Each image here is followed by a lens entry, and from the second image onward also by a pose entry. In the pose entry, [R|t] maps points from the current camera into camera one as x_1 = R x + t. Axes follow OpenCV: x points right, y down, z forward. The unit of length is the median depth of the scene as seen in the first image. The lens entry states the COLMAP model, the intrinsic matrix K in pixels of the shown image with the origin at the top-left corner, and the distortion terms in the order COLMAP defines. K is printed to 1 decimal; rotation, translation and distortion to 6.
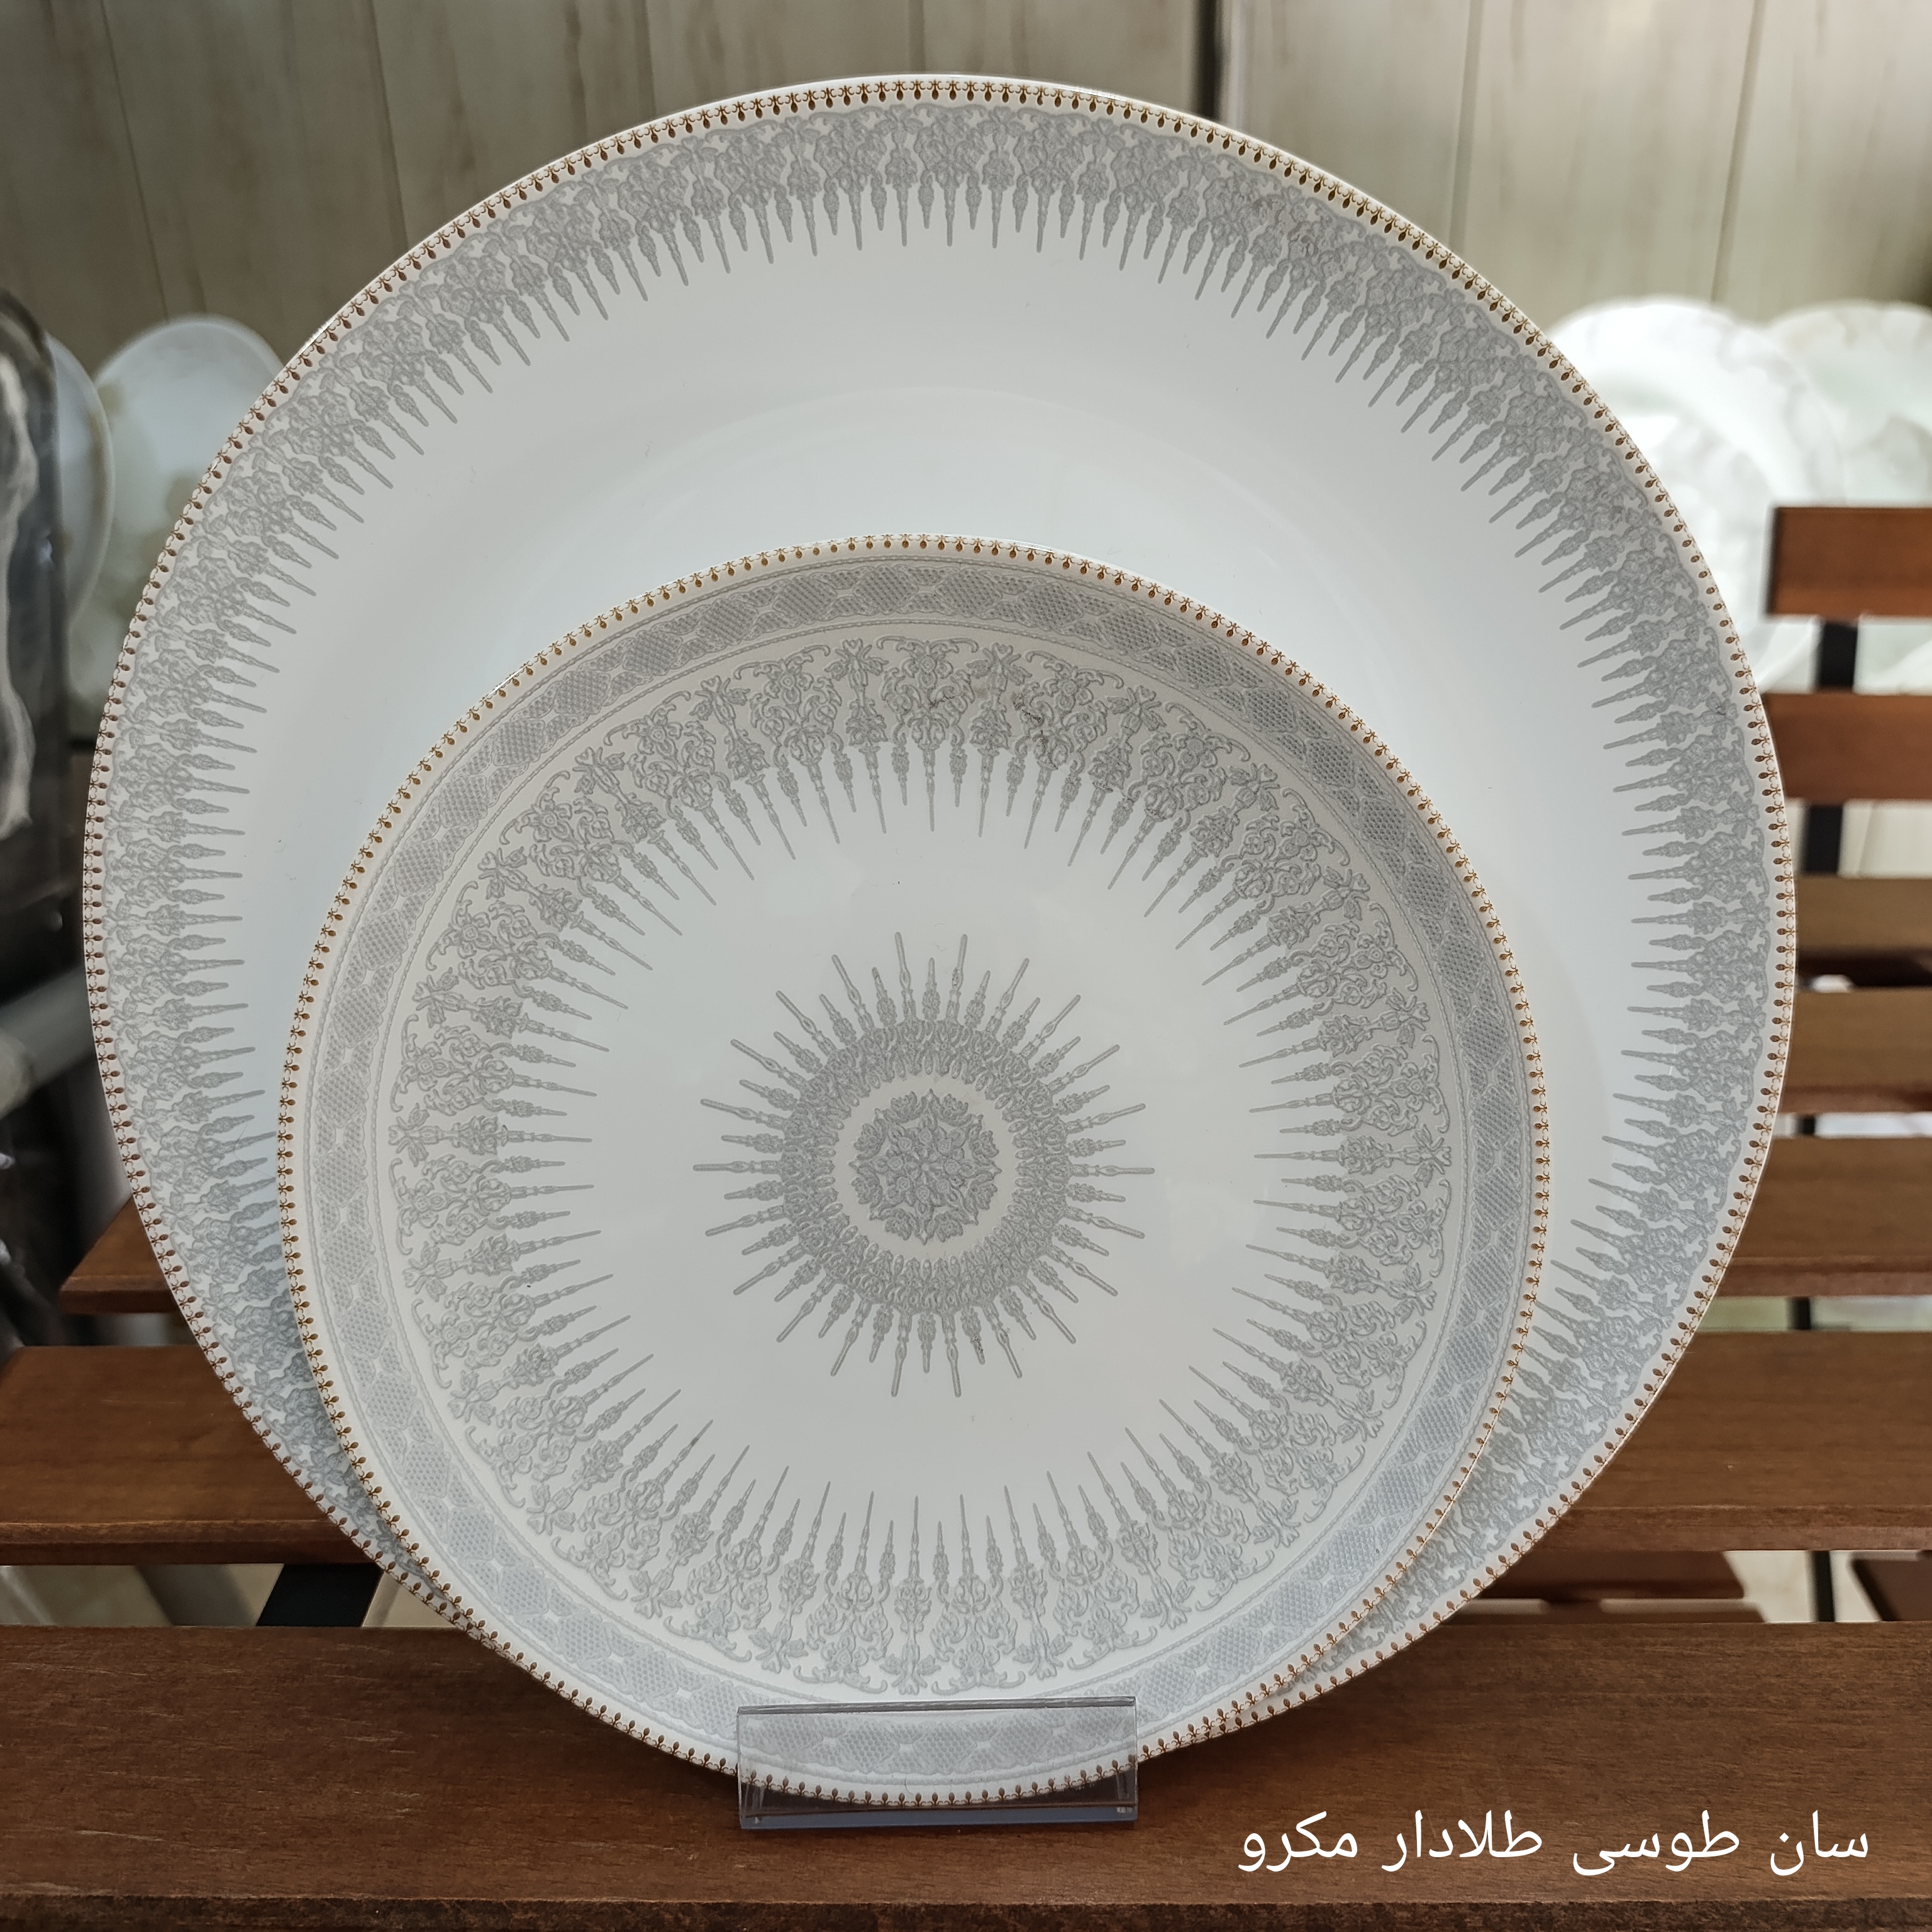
lens RADIAL K [[1811.9, 0, 970.6], [0, 1811.9, 975.2], [0, 0, 1]] dist [-0.024418, 0.000000]
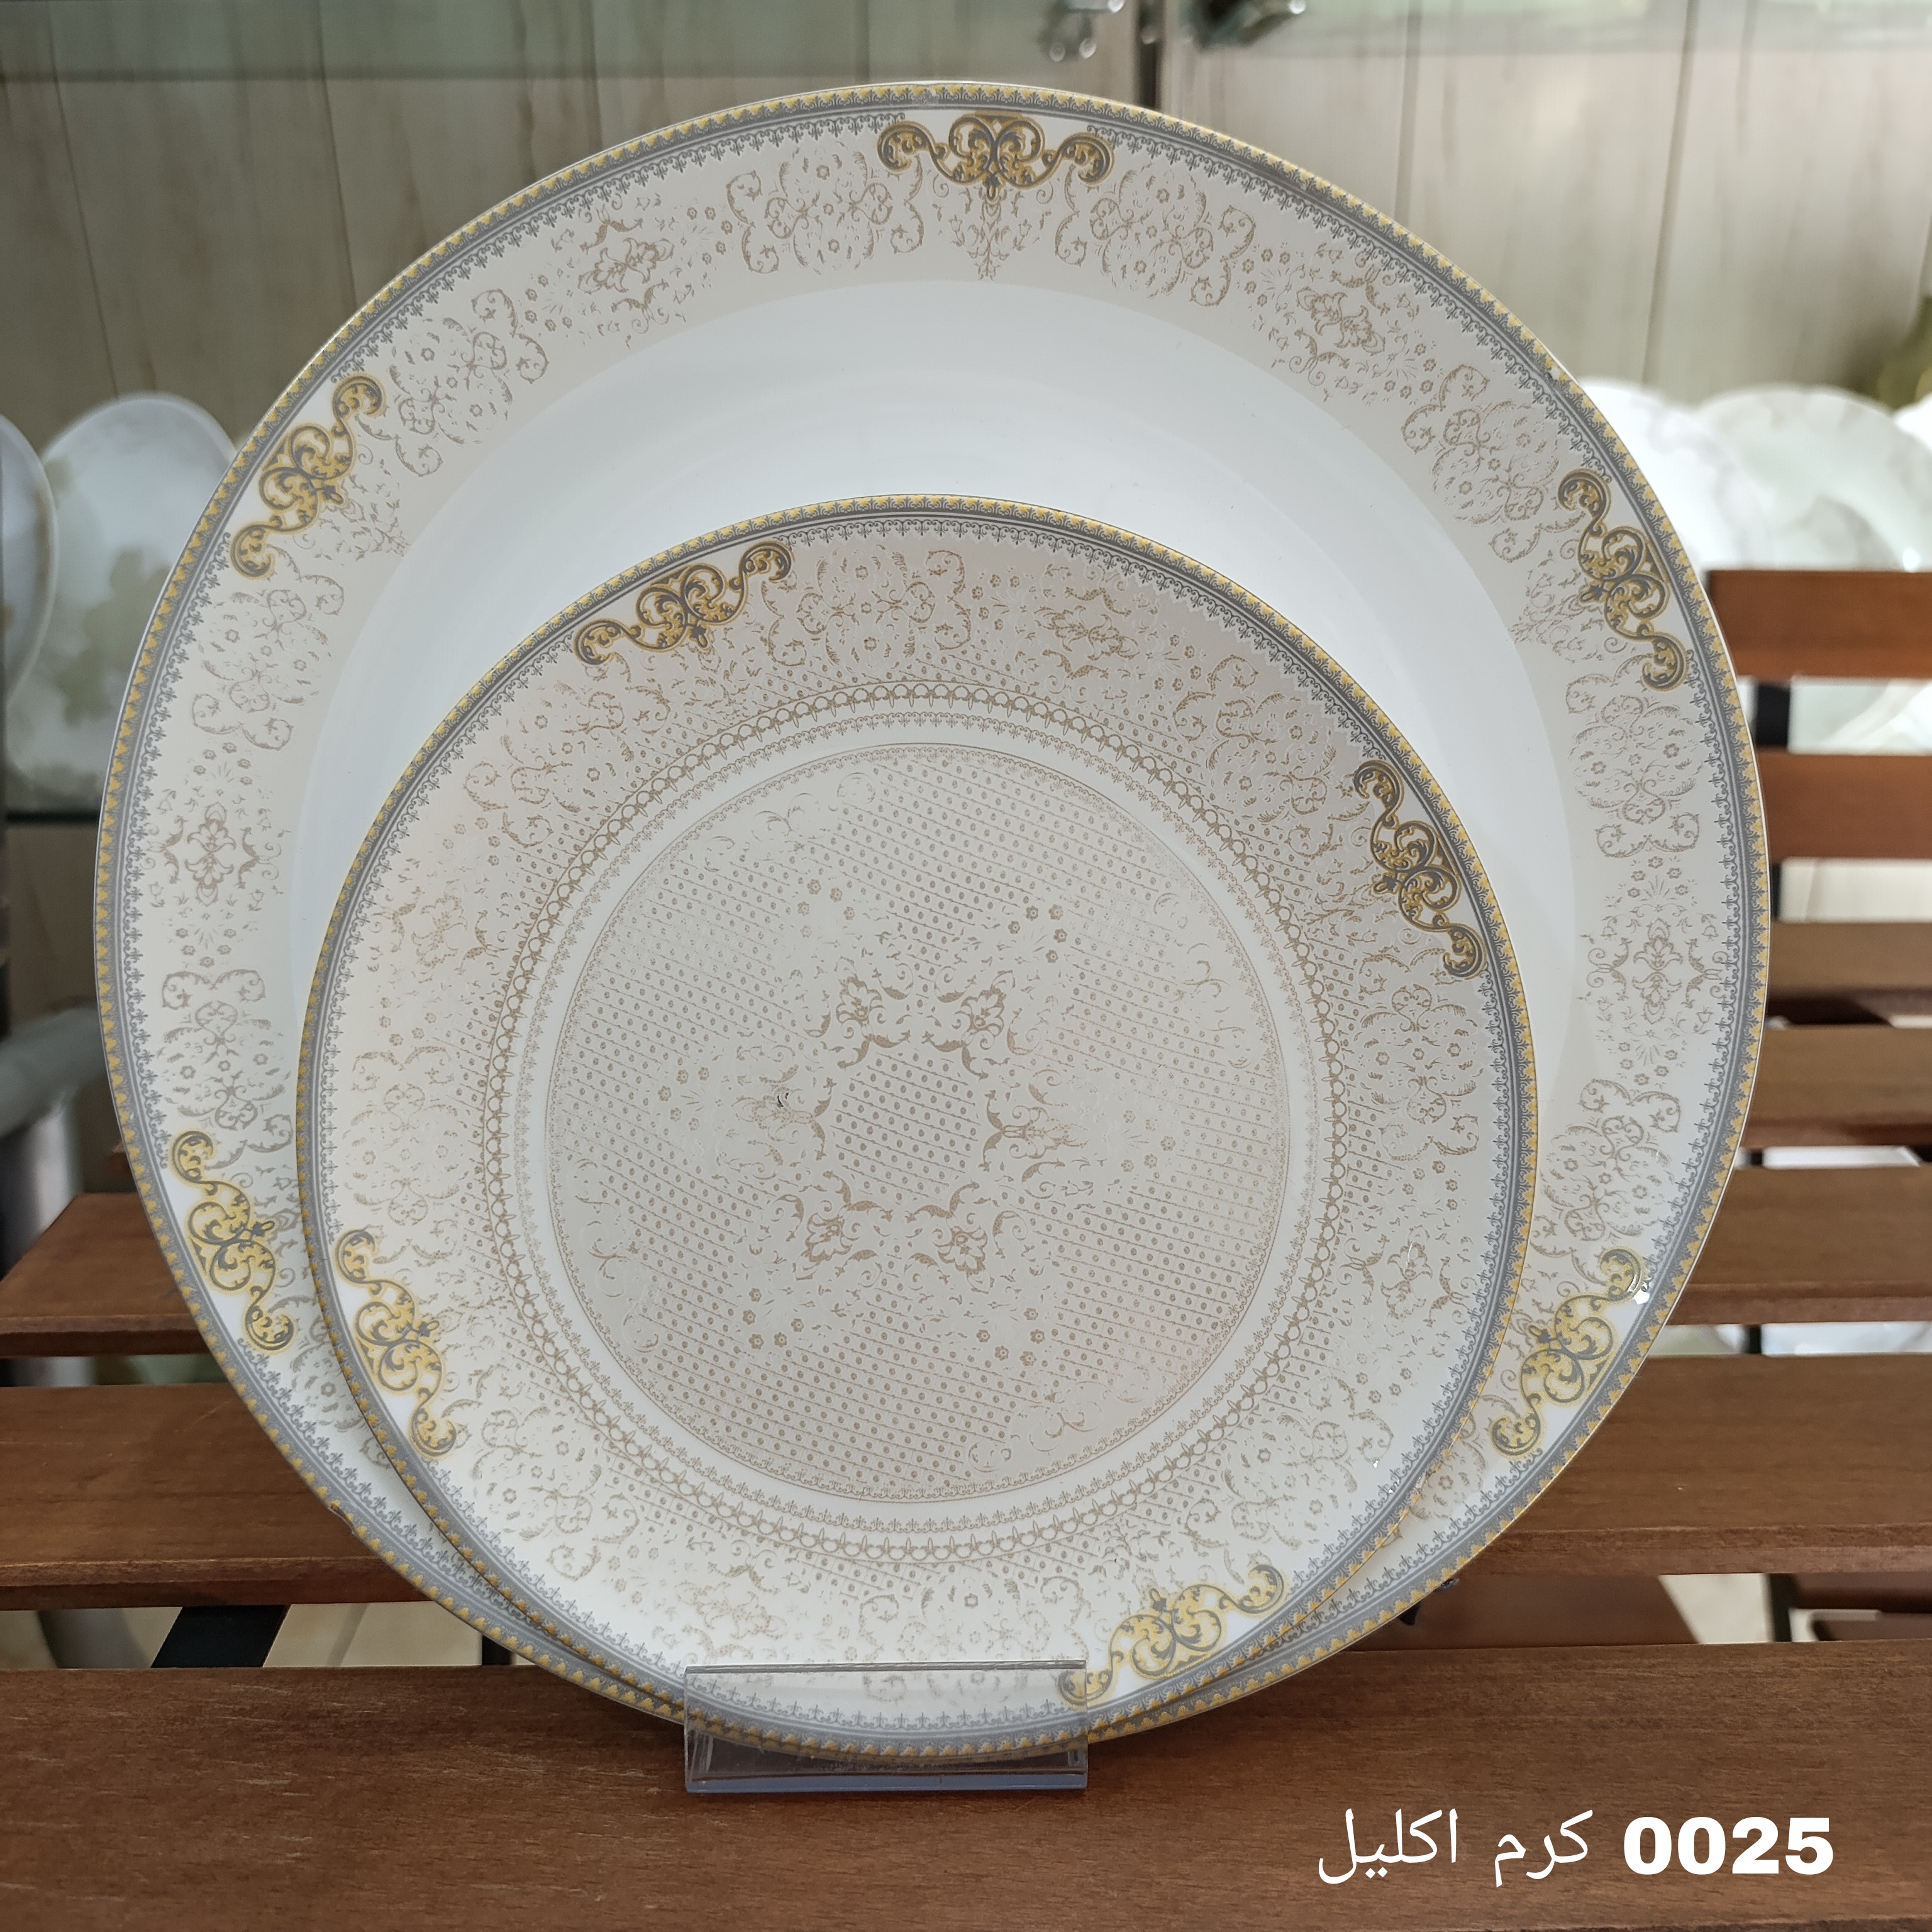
lens RADIAL K [[1811.9, 0, 972.3], [0, 1811.9, 967.7], [0, 0, 1]] dist [-0.024418, 0.000000]
pose [[0.999683, -0.003204, 0.024959, 0.015575], [0.004655, 0.998287, -0.058314, 0.047731], [-0.024730, 0.058412, 0.997986, 0.019848]]
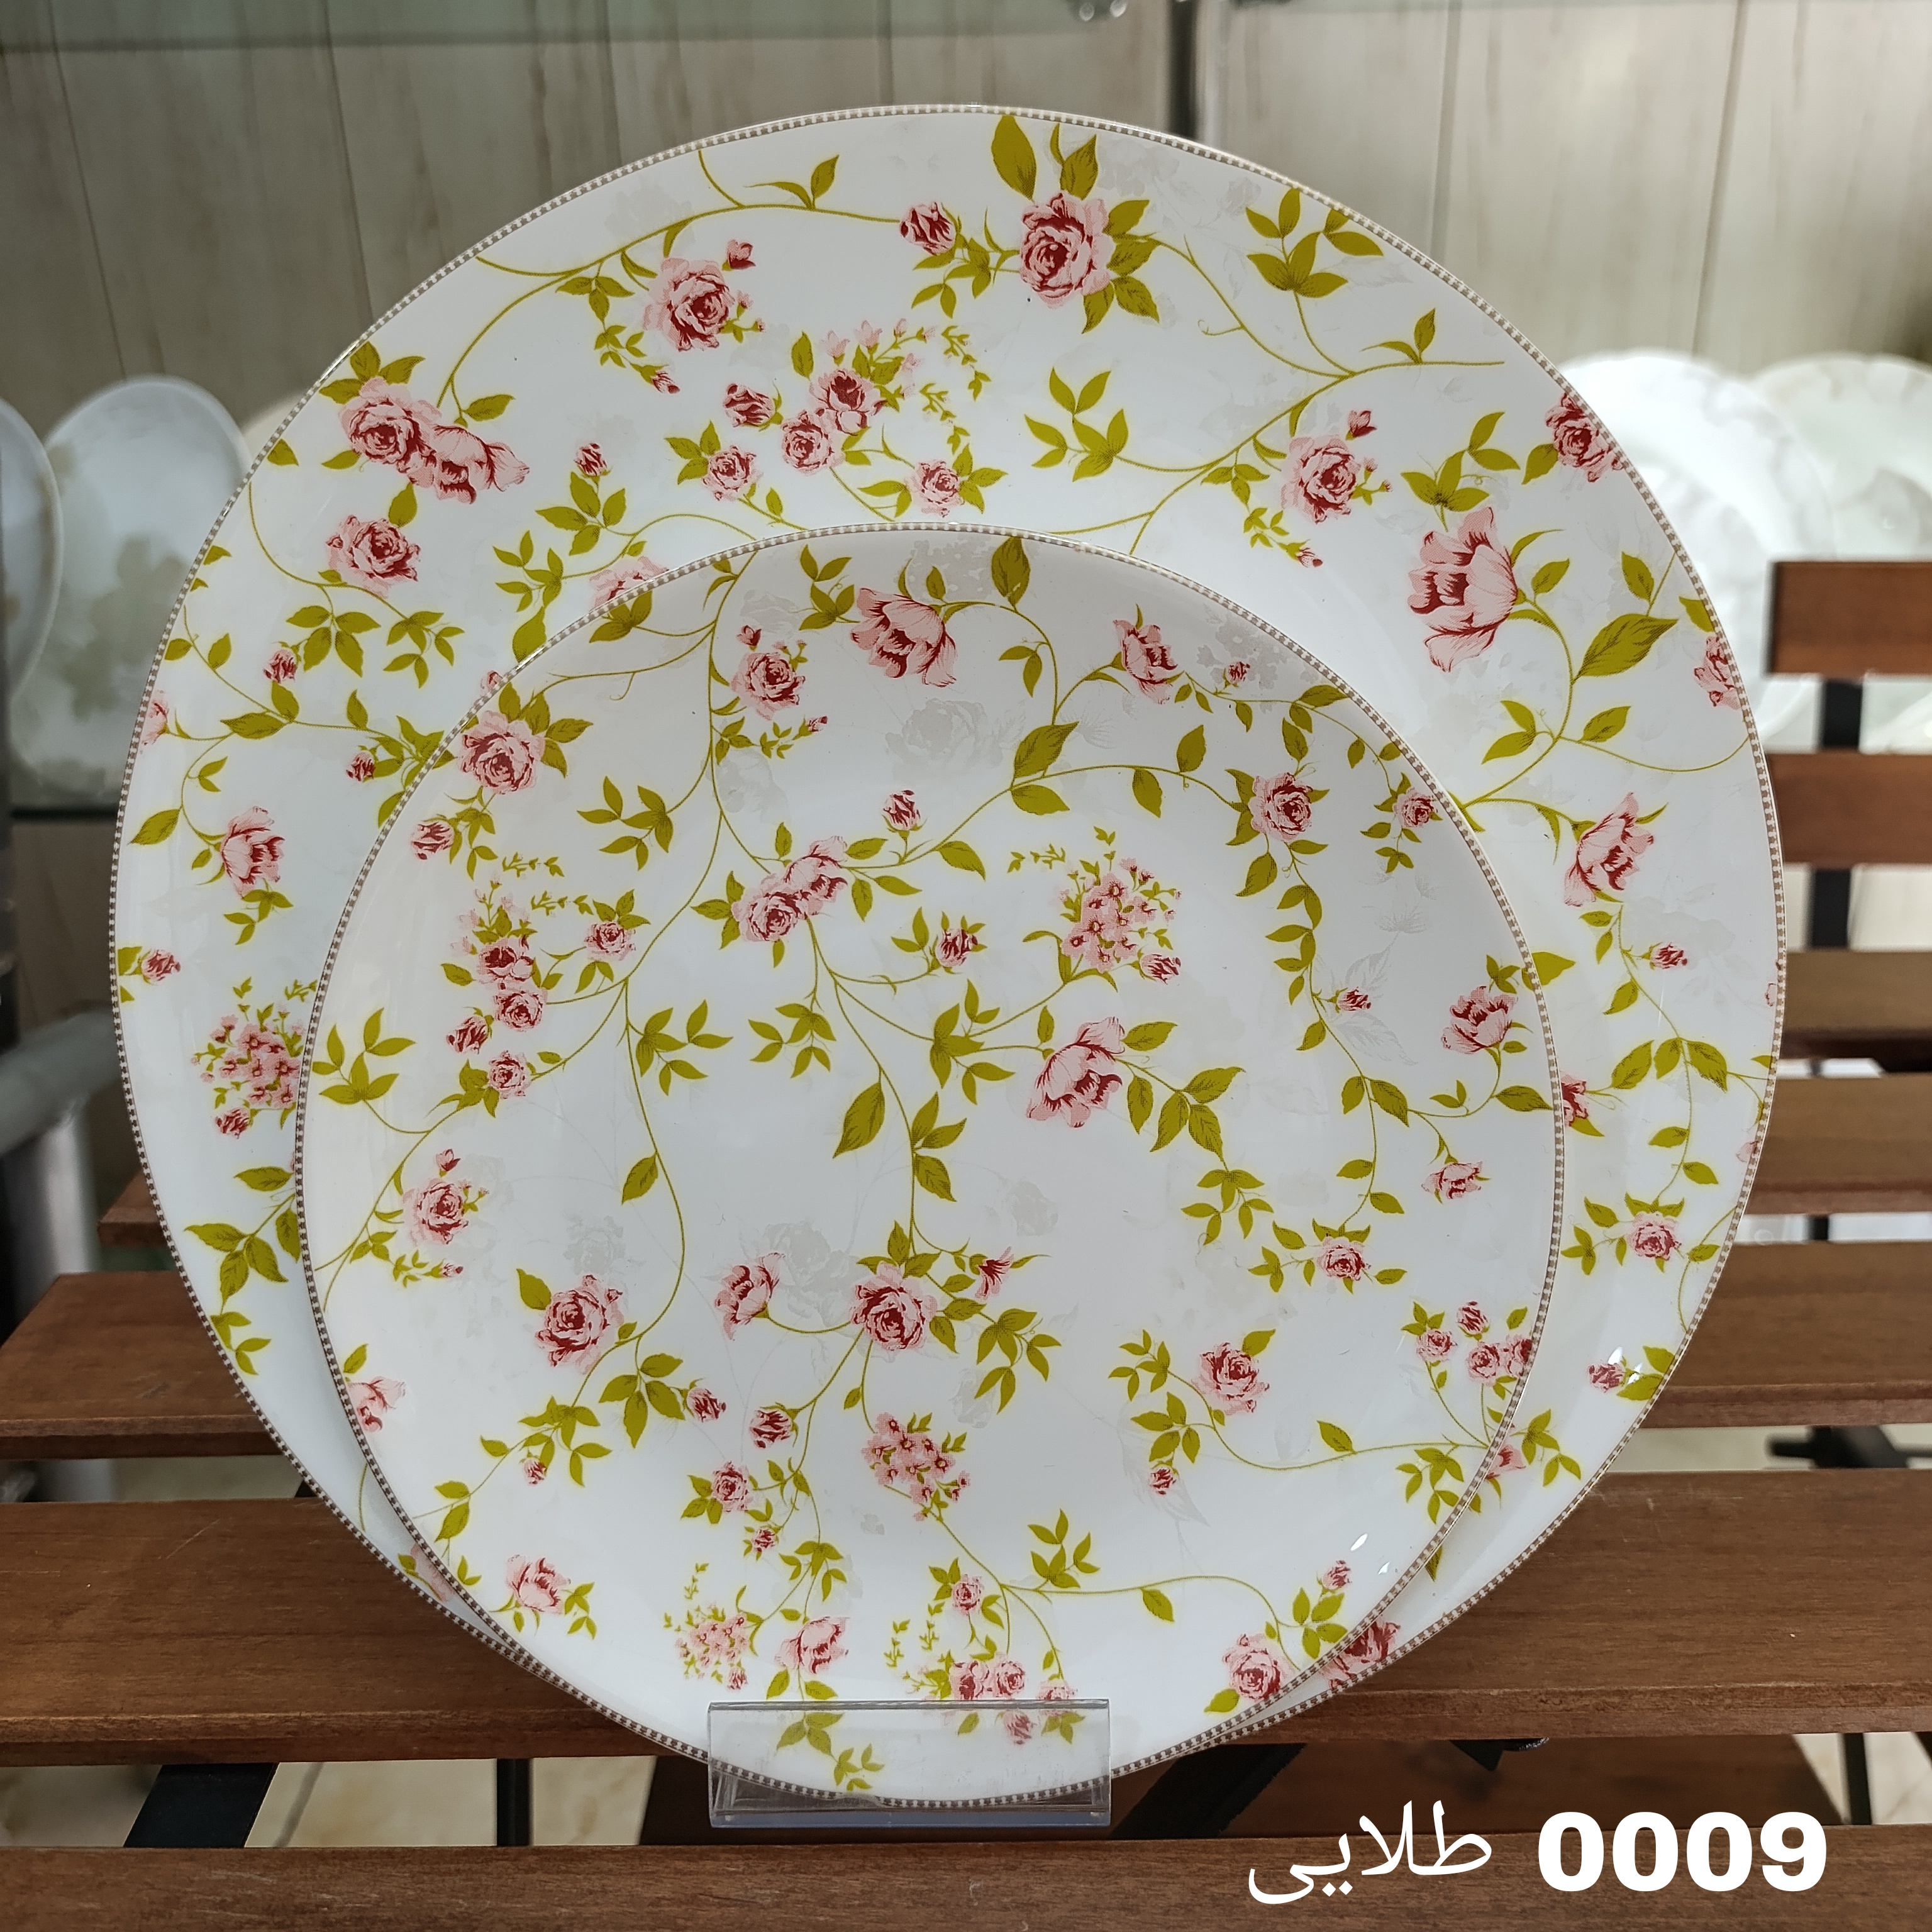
lens RADIAL K [[1811.9, 0, 971.0], [0, 1811.9, 961.4], [0, 0, 1]] dist [-0.024418, 0.000000]
pose [[0.999917, -0.007715, 0.010366, 0.008981], [0.008094, 0.999280, -0.037057, -0.030994], [-0.010073, 0.037138, 0.999259, 0.106360]]
